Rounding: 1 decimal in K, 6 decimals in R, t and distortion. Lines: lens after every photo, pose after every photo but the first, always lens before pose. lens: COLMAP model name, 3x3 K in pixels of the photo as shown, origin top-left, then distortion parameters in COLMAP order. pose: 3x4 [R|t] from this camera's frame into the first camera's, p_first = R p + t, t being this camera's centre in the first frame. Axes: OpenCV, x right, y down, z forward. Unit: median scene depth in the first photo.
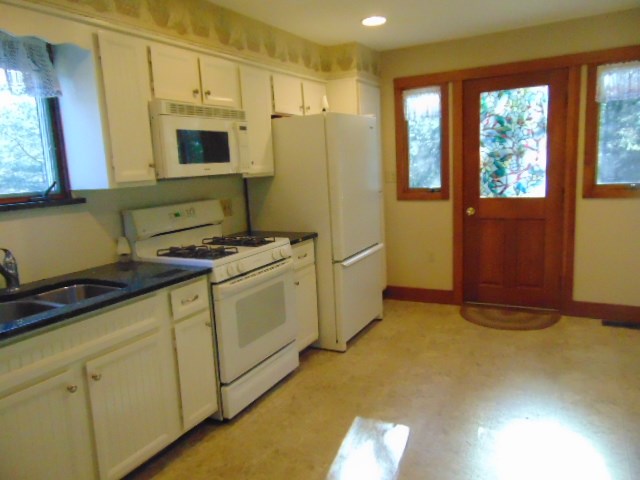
lens RADIAL K [[483.5, 0, 320.0], [0, 483.5, 240.0], [0, 0, 1]] dist [0.003013, 0.002355]
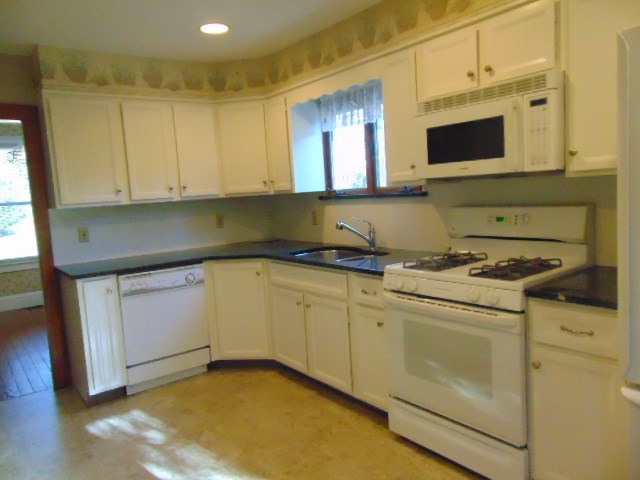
lens RADIAL K [[483.5, 0, 320.0], [0, 483.5, 240.0], [0, 0, 1]] dist [0.003013, 0.002355]
pose [[-0.405891, 0.168282, -0.898295, 0.676735], [-0.063177, 0.975384, 0.211270, -0.198266], [0.911735, 0.142504, -0.385268, 1.183849]]
